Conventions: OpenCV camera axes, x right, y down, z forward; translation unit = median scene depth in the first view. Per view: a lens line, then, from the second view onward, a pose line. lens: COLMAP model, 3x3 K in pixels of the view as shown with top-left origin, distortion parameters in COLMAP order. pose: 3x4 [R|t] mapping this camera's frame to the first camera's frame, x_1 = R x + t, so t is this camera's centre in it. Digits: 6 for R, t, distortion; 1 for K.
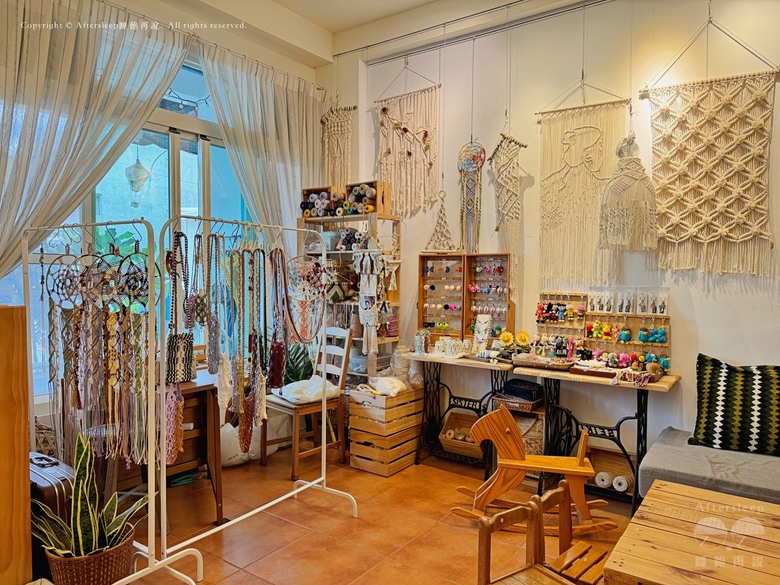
lens RADIAL K [[554.8, 0, 391.3], [0, 554.8, 295.6], [0, 0, 1]] dist [0.052525, -0.055768]
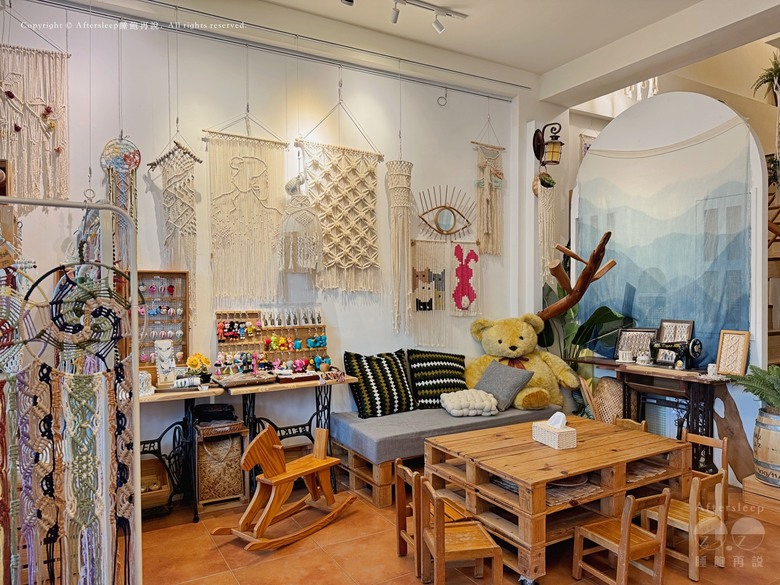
lens RADIAL K [[554.8, 0, 391.3], [0, 554.8, 295.6], [0, 0, 1]] dist [0.052525, -0.055768]
pose [[0.388761, -0.016472, 0.921191, -0.571511], [0.043741, 0.999043, -0.000596, -0.022128], [-0.920300, 0.040526, 0.389109, 0.355246]]
